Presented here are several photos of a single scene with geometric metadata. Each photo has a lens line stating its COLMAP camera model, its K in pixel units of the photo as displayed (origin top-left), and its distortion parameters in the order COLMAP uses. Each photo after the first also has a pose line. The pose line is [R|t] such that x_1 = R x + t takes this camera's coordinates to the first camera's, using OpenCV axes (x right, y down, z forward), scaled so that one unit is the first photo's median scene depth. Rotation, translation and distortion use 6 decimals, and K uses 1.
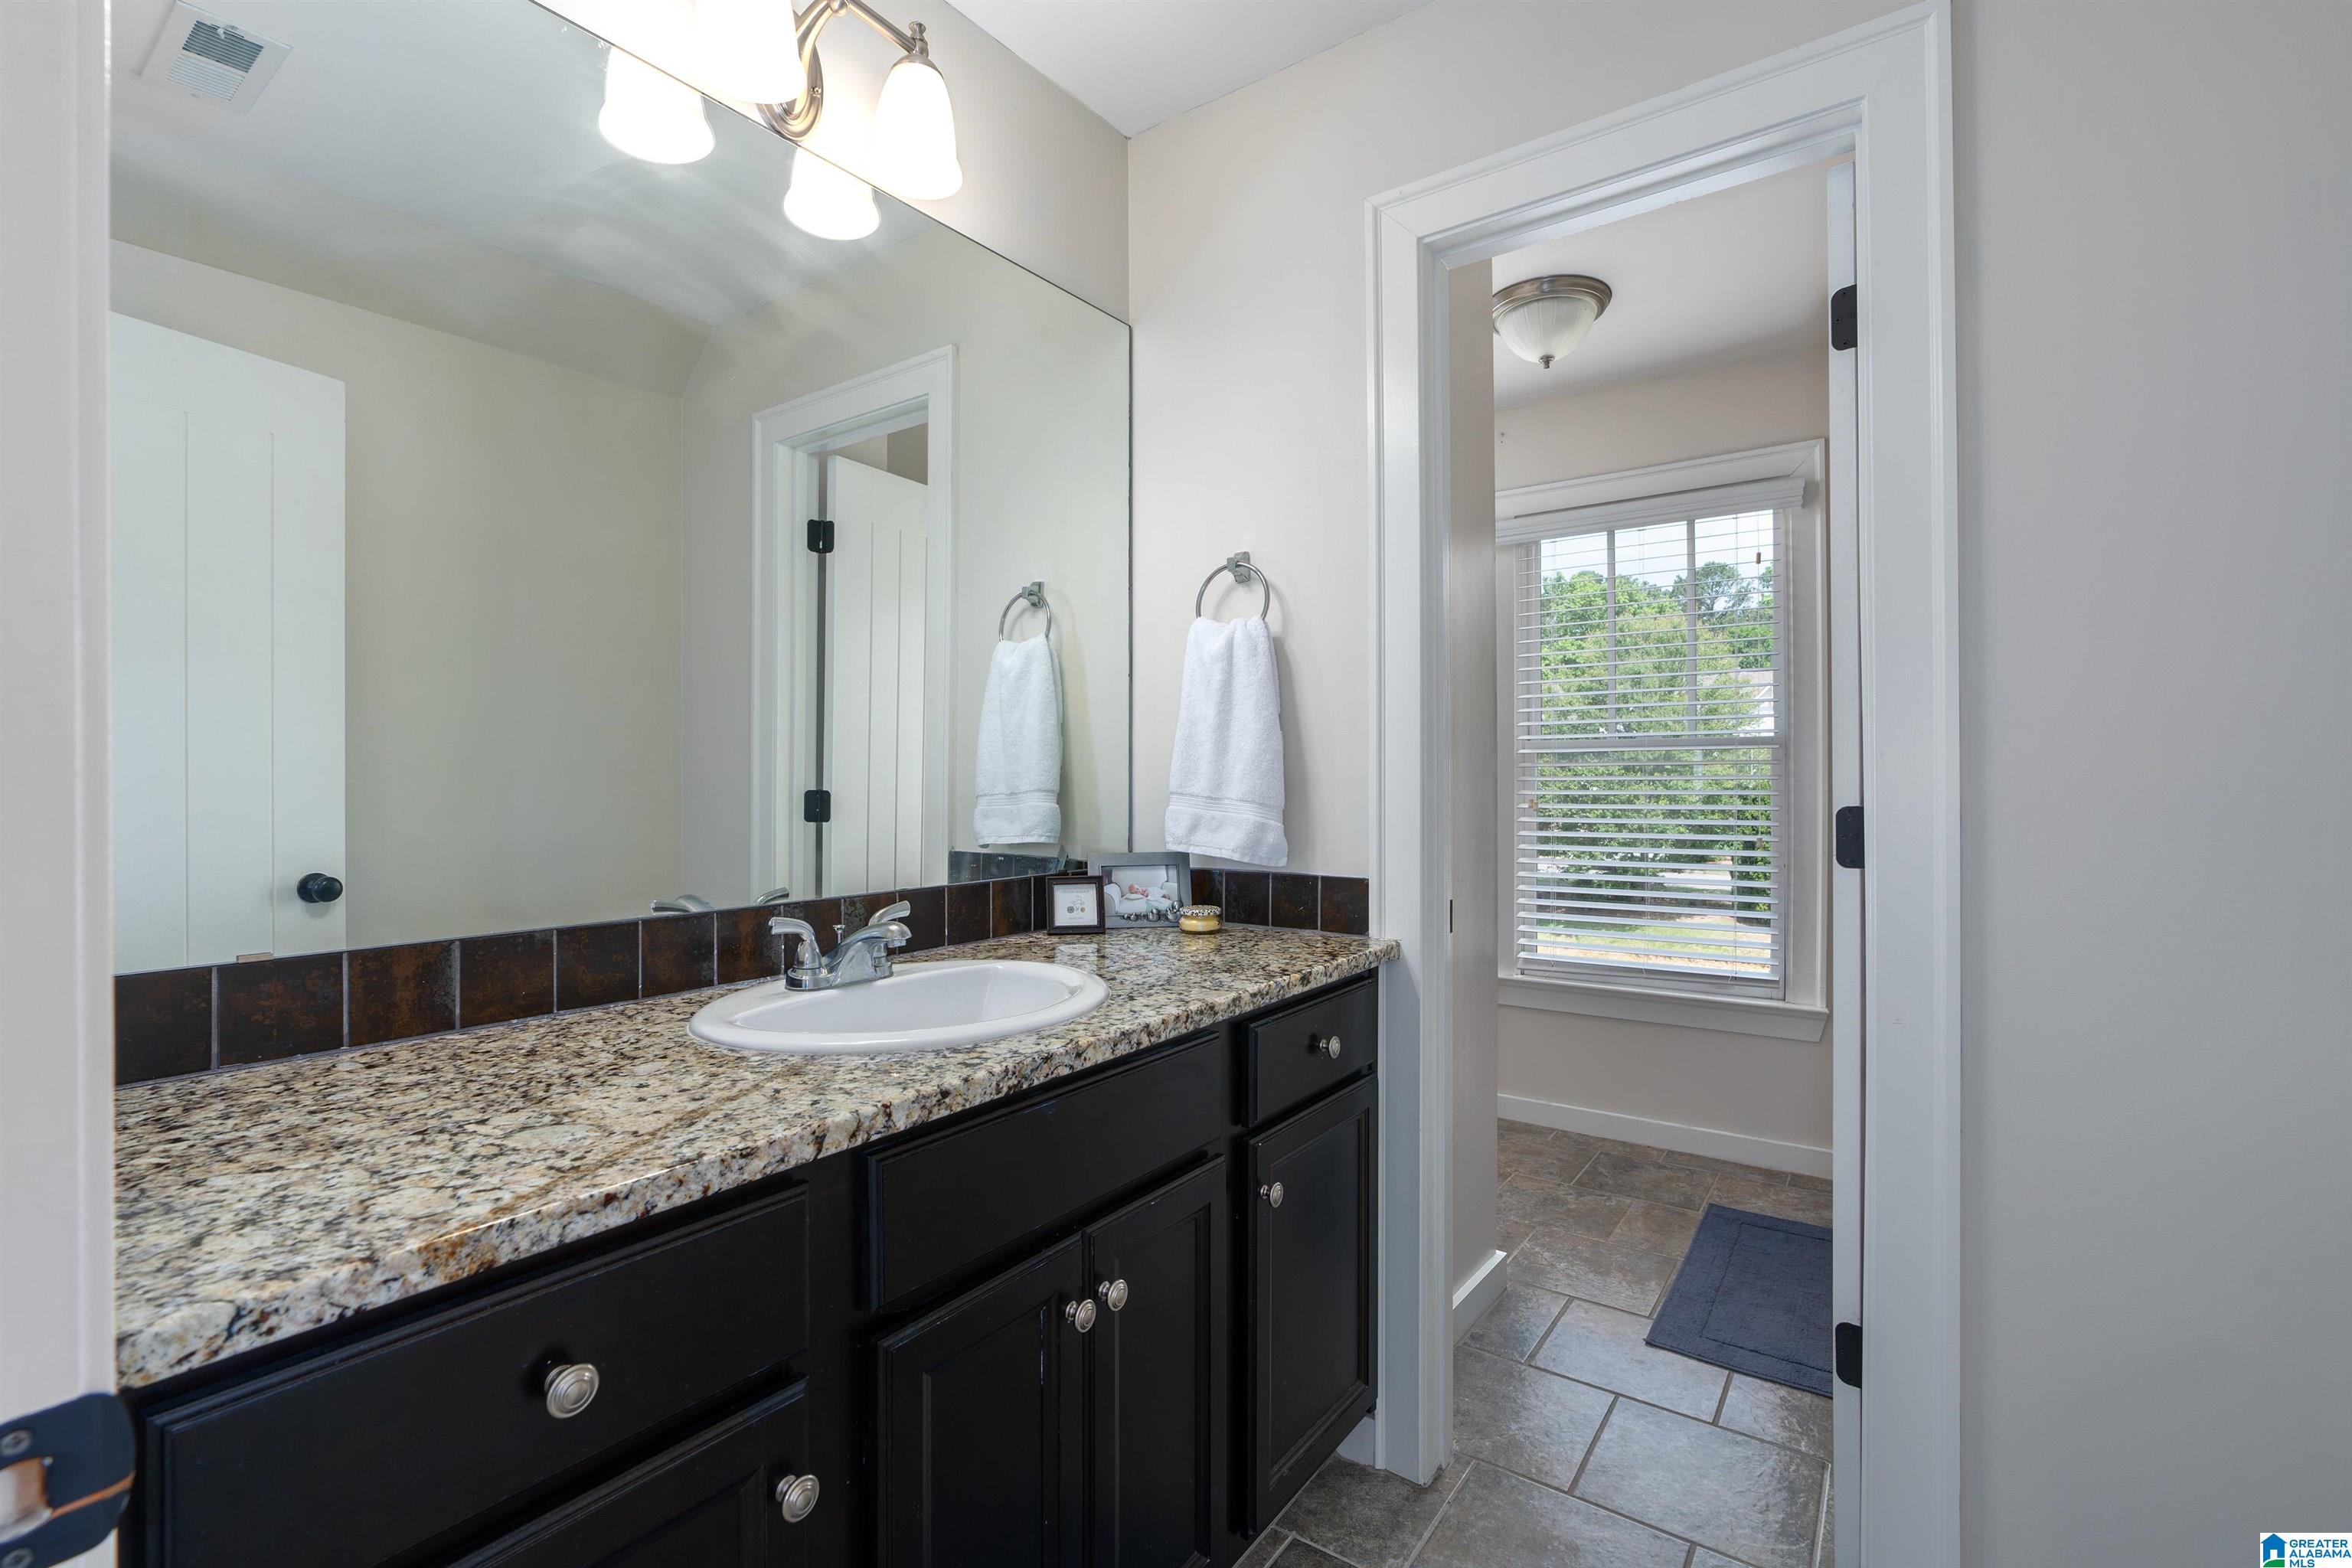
lens RADIAL K [[1077.7, 0, 1178.7], [0, 1077.7, 780.2], [0, 0, 1]] dist [0.001488, 0.000152]
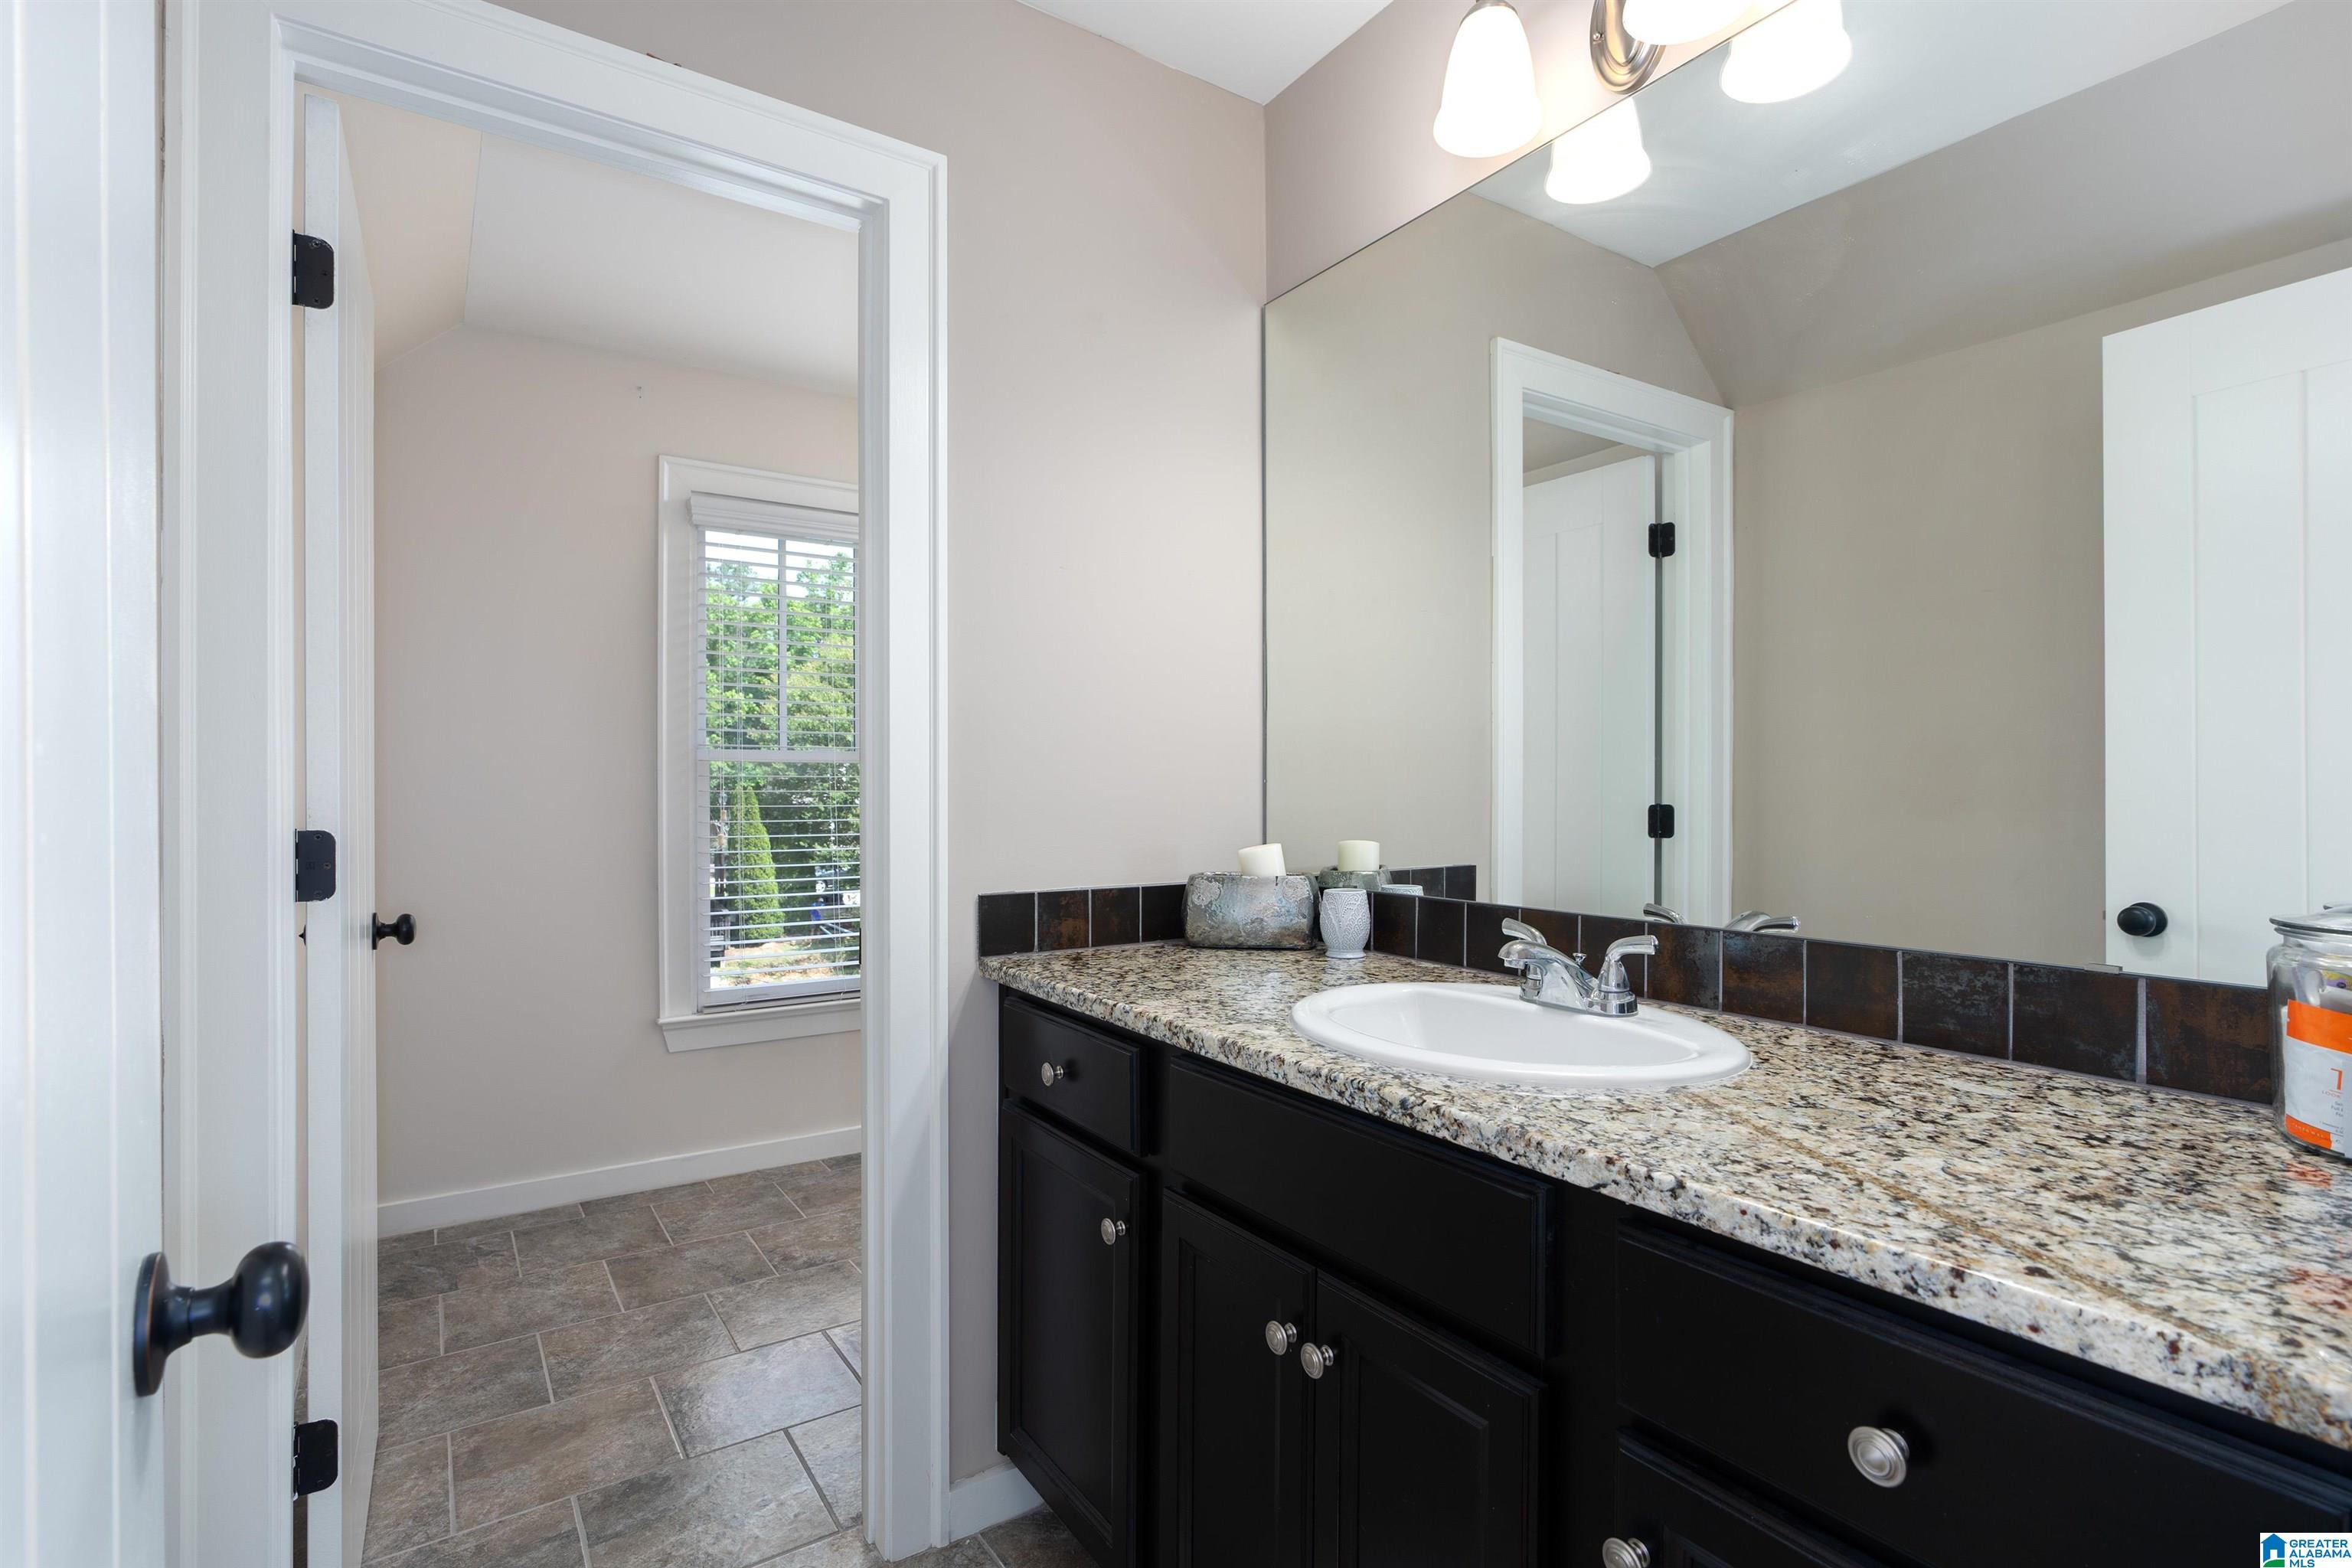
lens RADIAL K [[1121.2, 0, 1180.2], [0, 1121.2, 782.6], [0, 0, 1]] dist [-0.012312, 0.000502]
pose [[-0.353862, -0.001928, -0.935296, 0.707928], [-0.004755, 0.999989, -0.000263, -0.005224], [0.935286, 0.004354, -0.353867, 1.010075]]
